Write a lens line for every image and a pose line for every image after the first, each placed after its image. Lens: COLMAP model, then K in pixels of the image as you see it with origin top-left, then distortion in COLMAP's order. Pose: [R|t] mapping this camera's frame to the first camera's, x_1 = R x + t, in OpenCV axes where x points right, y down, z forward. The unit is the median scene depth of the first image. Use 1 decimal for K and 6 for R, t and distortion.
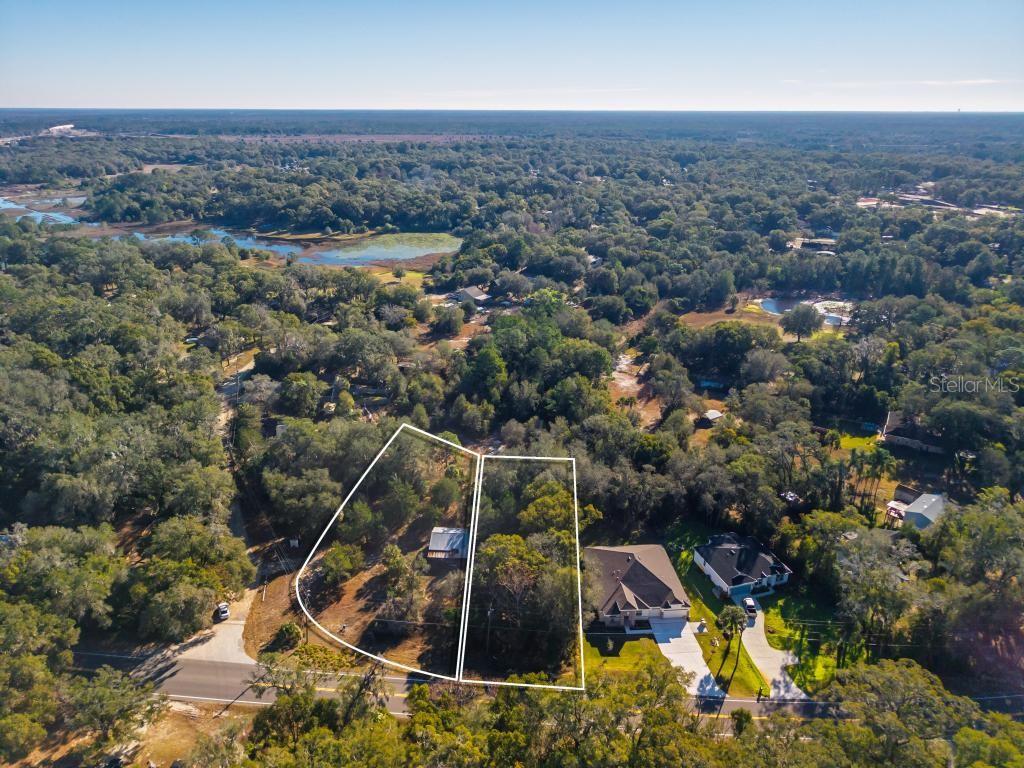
lens RADIAL K [[685.5, 0, 507.0], [0, 685.5, 370.7], [0, 0, 1]] dist [0.032254, -0.045241]
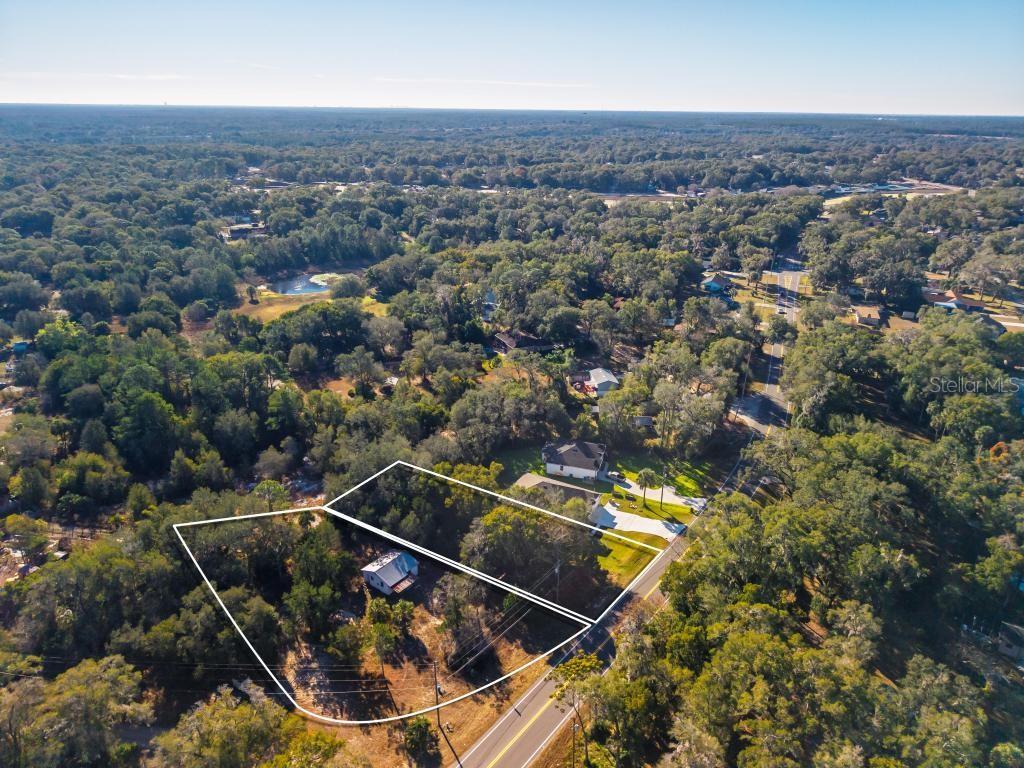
lens RADIAL K [[685.5, 0, 507.0], [0, 685.5, 370.7], [0, 0, 1]] dist [0.032254, -0.045241]
pose [[0.552873, -0.293830, 0.779740, -0.427935], [0.286976, 0.945661, 0.152874, -0.062168], [-0.782289, 0.139247, 0.607153, 0.208473]]
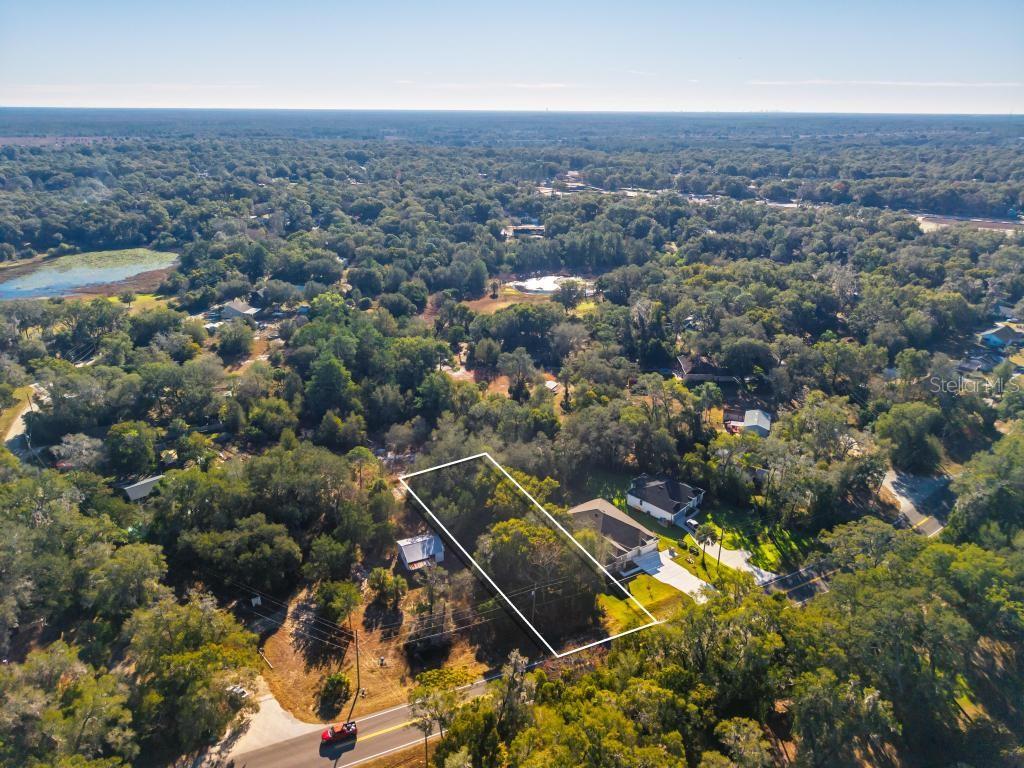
lens RADIAL K [[685.5, 0, 507.0], [0, 685.5, 370.7], [0, 0, 1]] dist [0.032254, -0.045241]
pose [[0.878997, -0.166871, 0.446675, -0.255389], [0.166064, 0.985251, 0.041283, -0.016528], [-0.446976, 0.037889, 0.893743, 0.038041]]
